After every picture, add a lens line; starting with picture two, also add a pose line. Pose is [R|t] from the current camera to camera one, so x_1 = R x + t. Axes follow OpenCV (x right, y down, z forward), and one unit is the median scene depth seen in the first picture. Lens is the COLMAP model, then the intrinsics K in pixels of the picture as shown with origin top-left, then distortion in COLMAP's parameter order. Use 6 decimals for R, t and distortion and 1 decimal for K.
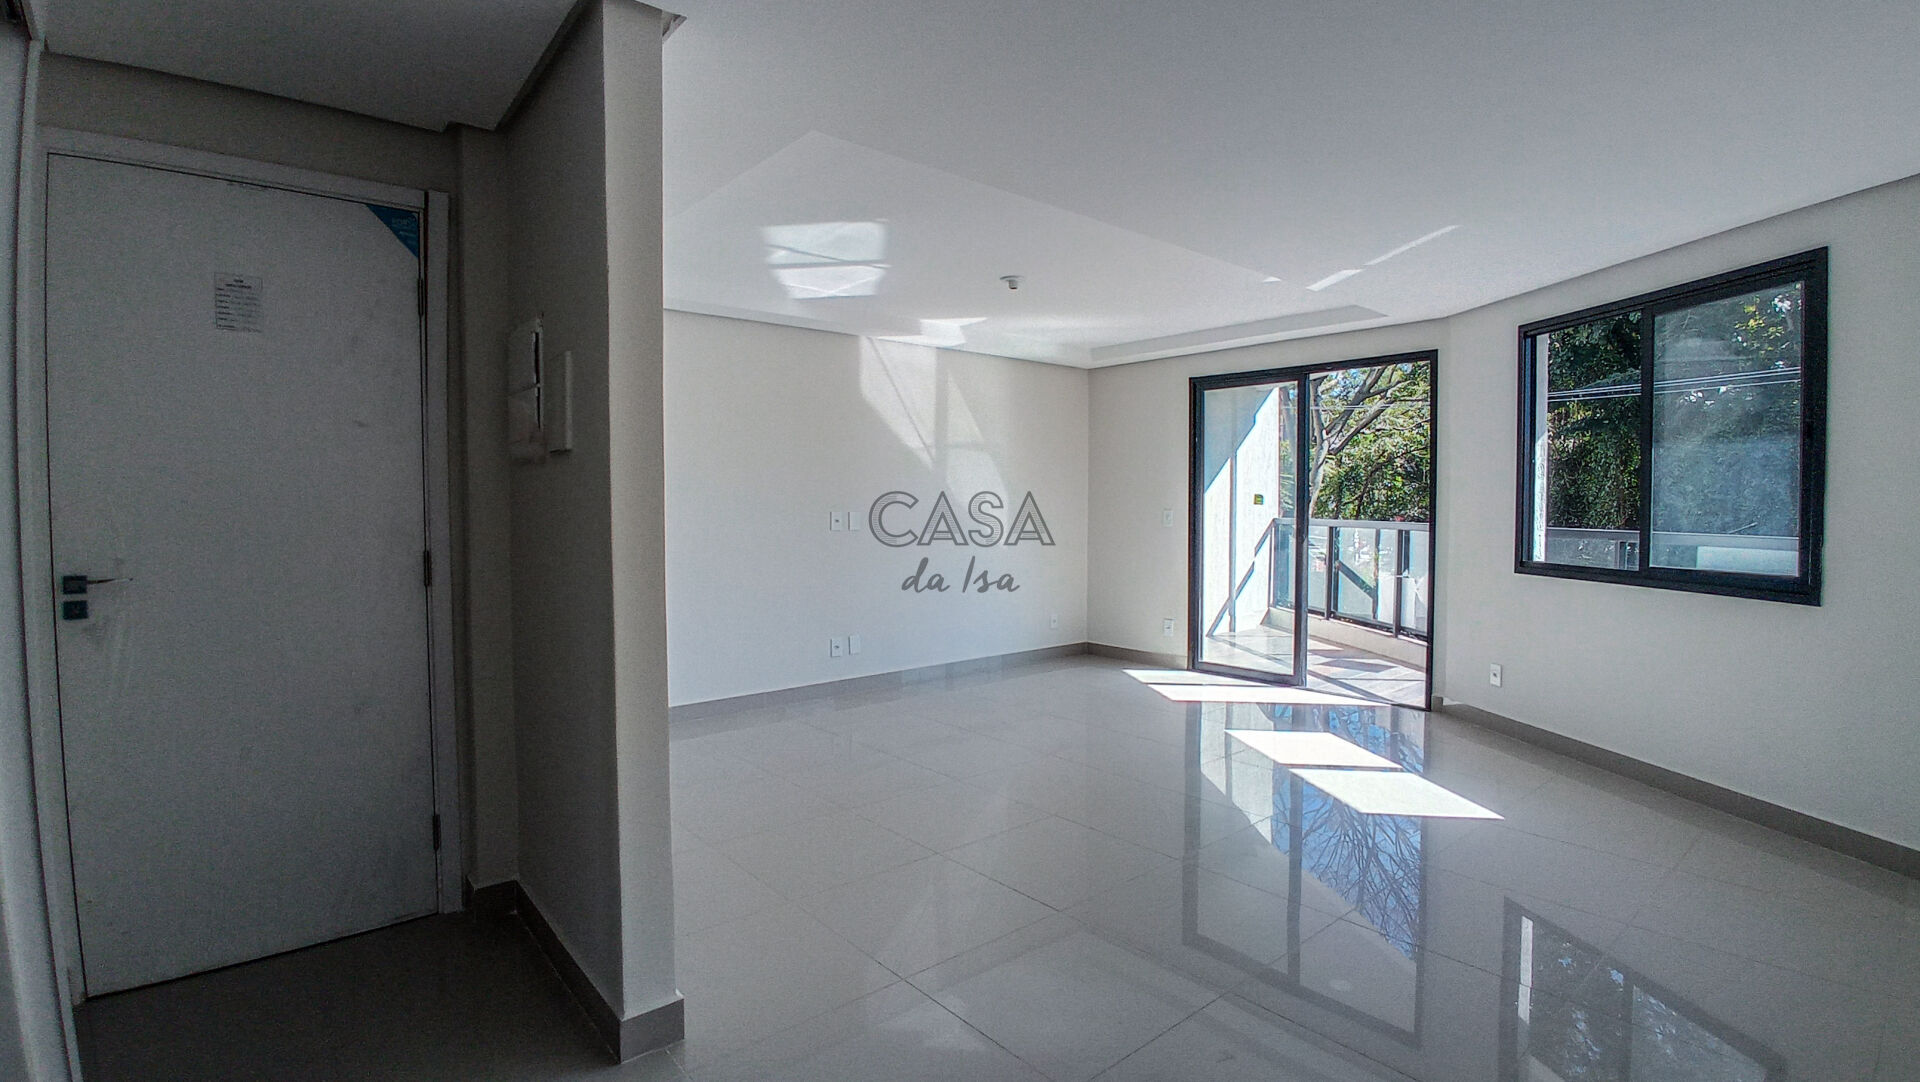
lens RADIAL K [[881.2, 0, 966.4], [0, 881.2, 532.4], [0, 0, 1]] dist [-0.014638, 0.003496]
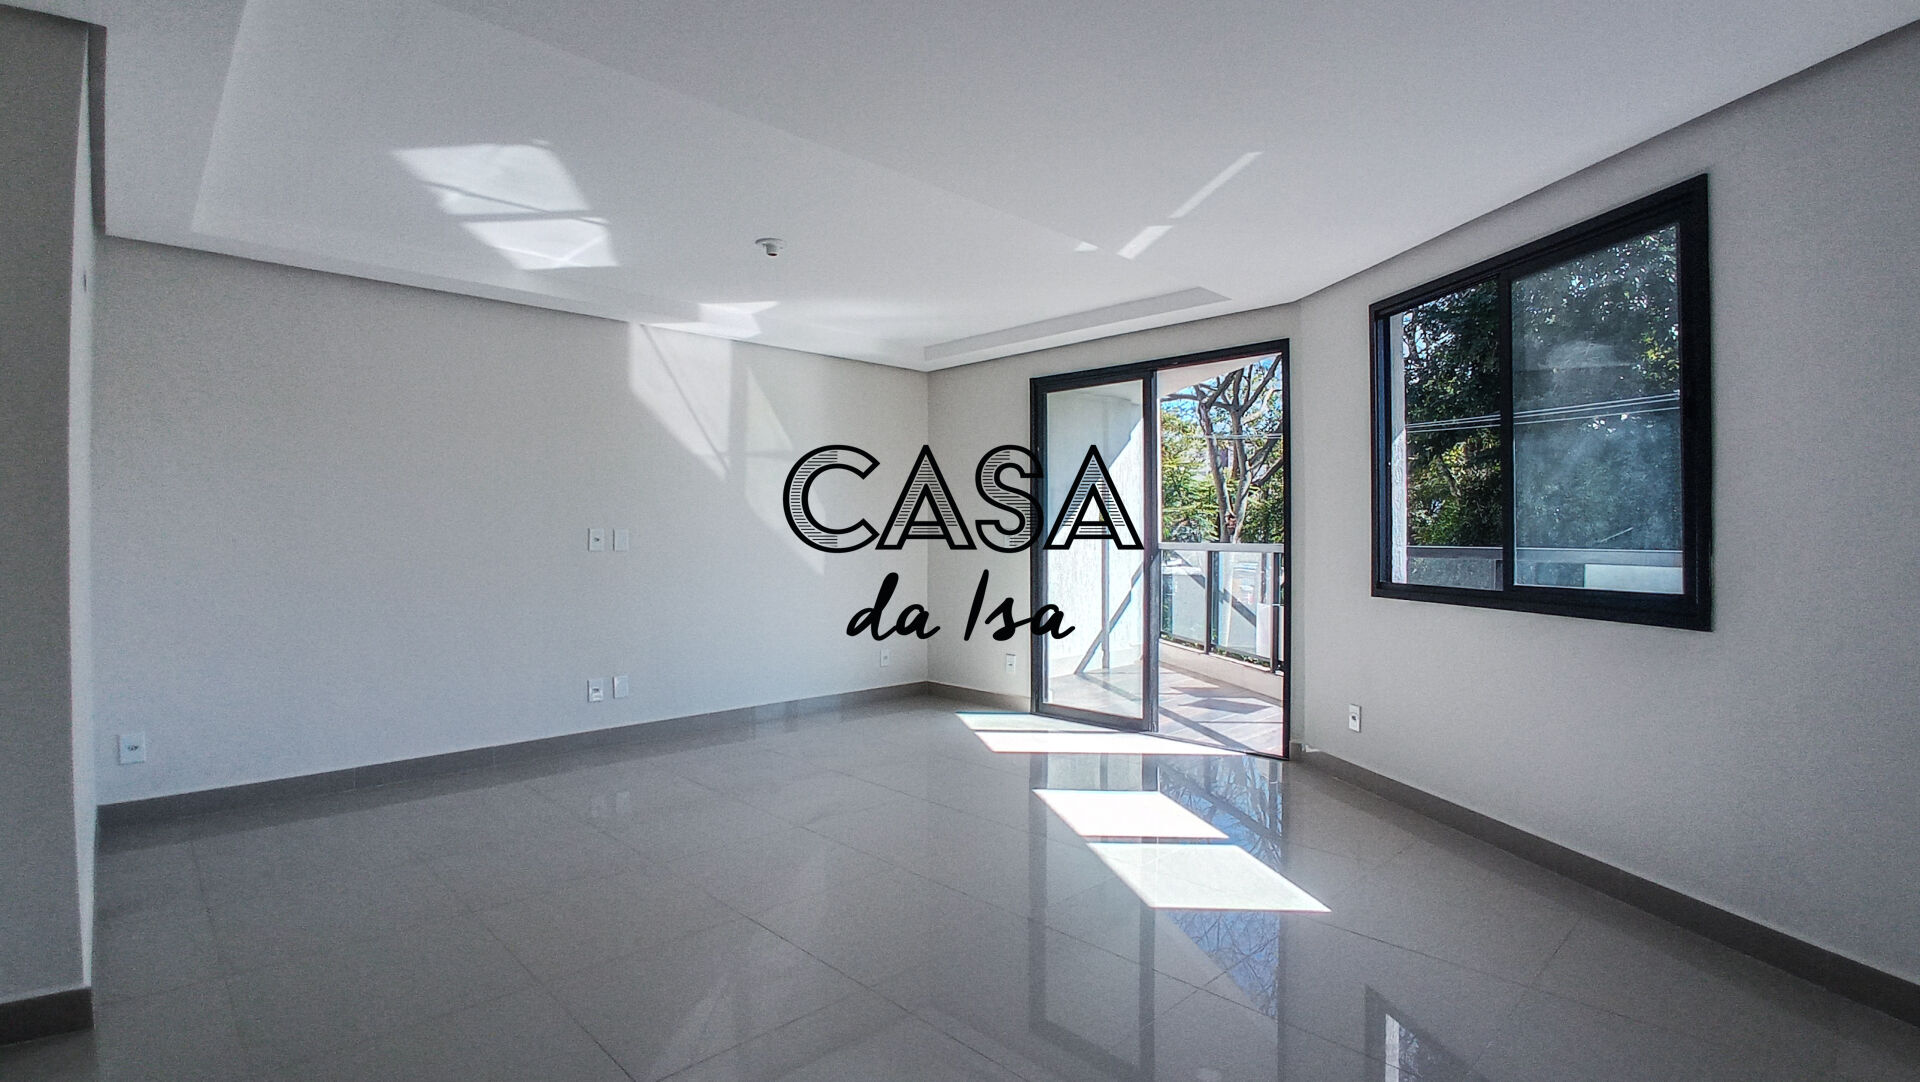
lens RADIAL K [[881.2, 0, 965.1], [0, 881.2, 538.5], [0, 0, 1]] dist [-0.014638, 0.003496]
pose [[0.998215, -0.002328, 0.059681, 0.154065], [0.004291, 0.999453, -0.032780, 0.013759], [-0.059573, 0.032978, 0.997679, 0.148828]]
